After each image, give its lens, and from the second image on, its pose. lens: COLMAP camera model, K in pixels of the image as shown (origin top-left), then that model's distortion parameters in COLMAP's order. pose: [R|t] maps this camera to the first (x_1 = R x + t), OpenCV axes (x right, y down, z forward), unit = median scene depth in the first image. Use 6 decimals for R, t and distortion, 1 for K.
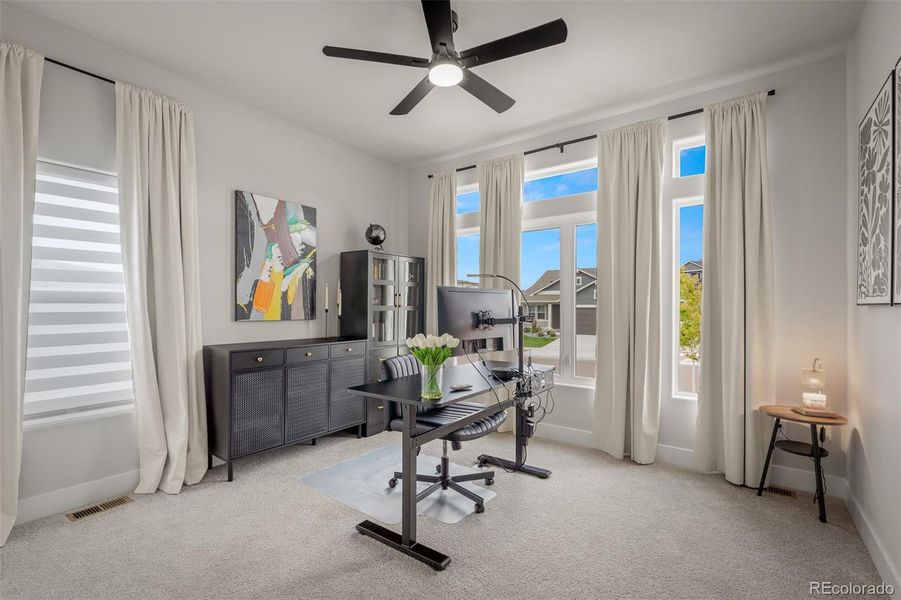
lens RADIAL K [[405.2, 0, 450.5], [0, 405.2, 300.0], [0, 0, 1]] dist [-0.000672, -0.000433]
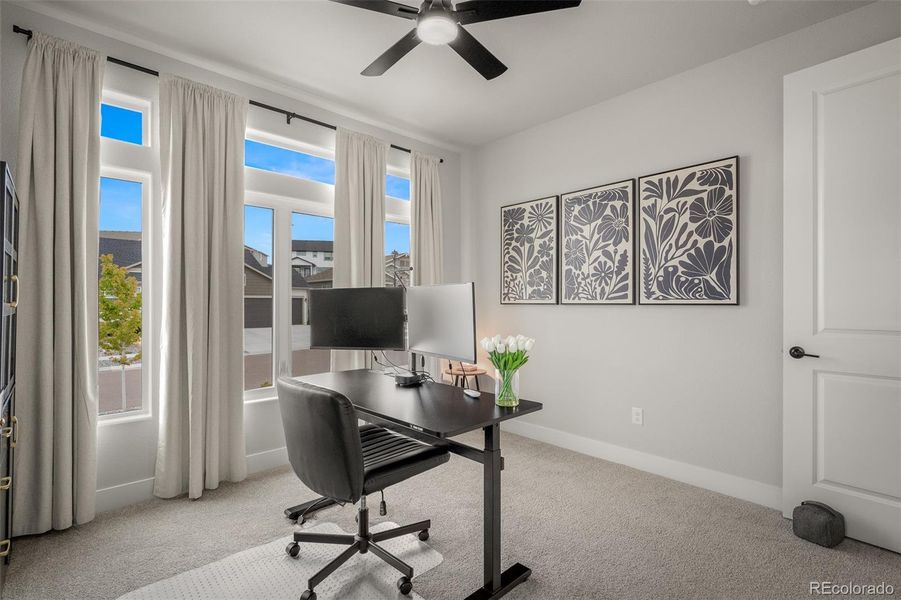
lens RADIAL K [[405.2, 0, 450.5], [0, 405.2, 300.0], [0, 0, 1]] dist [-0.000672, -0.000433]
pose [[0.164876, -0.004486, 0.986304, -0.671597], [-0.007038, 0.999959, 0.005724, -0.010438], [-0.986289, -0.007885, 0.164837, 0.717921]]
